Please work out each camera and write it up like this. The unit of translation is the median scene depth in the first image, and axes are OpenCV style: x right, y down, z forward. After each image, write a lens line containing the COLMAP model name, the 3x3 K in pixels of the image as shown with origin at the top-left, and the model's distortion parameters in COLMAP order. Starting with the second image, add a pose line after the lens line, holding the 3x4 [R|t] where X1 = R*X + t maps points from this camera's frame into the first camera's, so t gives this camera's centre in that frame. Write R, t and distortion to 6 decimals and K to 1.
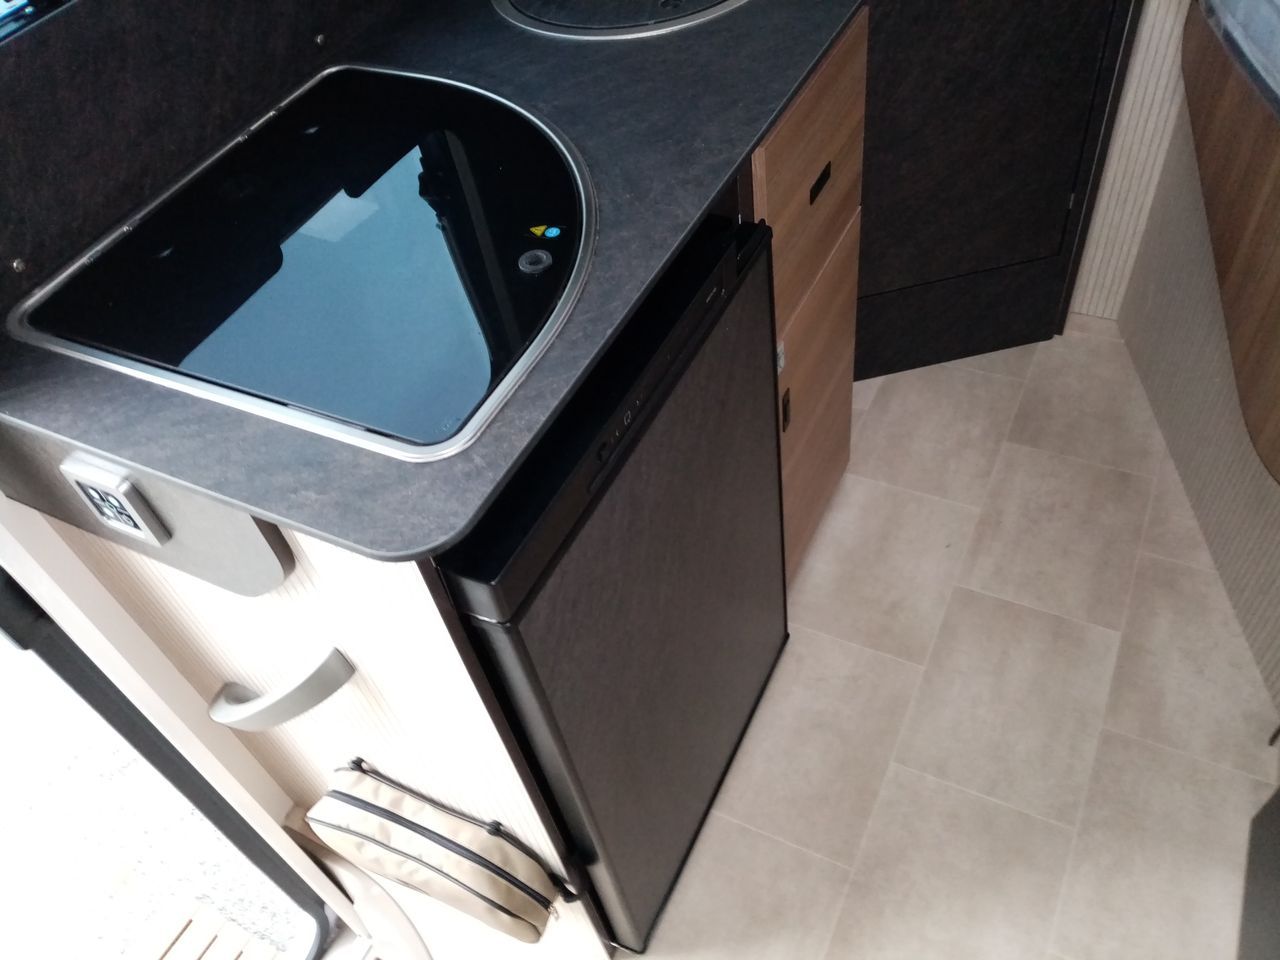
lens RADIAL K [[1015.2, 0, 640.0], [0, 1015.2, 480.0], [0, 0, 1]] dist [-0.002096, -0.001260]
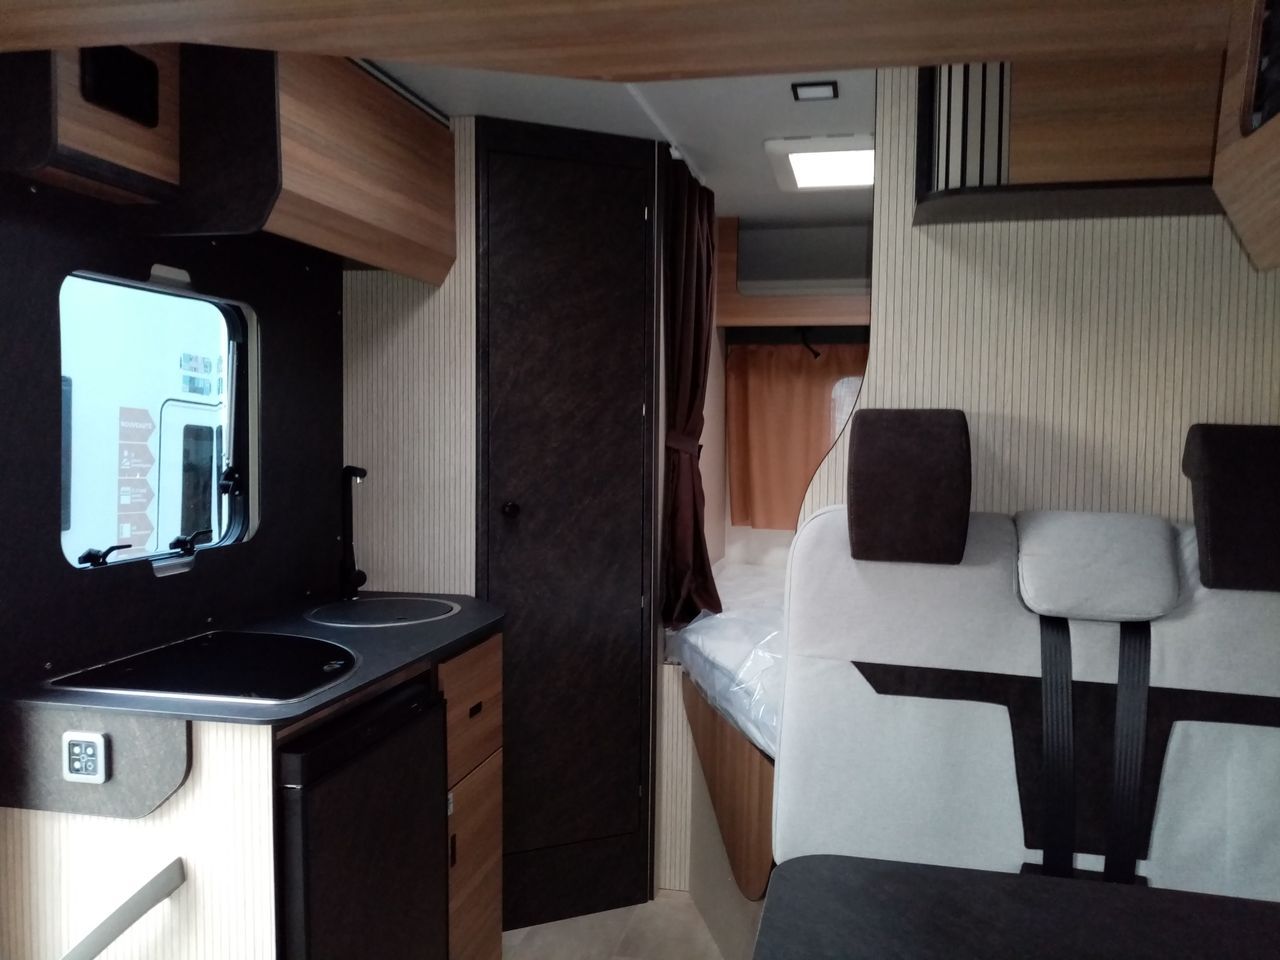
lens RADIAL K [[1015.2, 0, 640.0], [0, 1015.2, 480.0], [0, 0, 1]] dist [-0.002096, -0.001260]
pose [[0.960841, 0.119999, 0.249770, -0.028560], [0.093633, 0.707751, -0.700229, 0.468881], [-0.260801, 0.696196, 0.668800, -0.380836]]
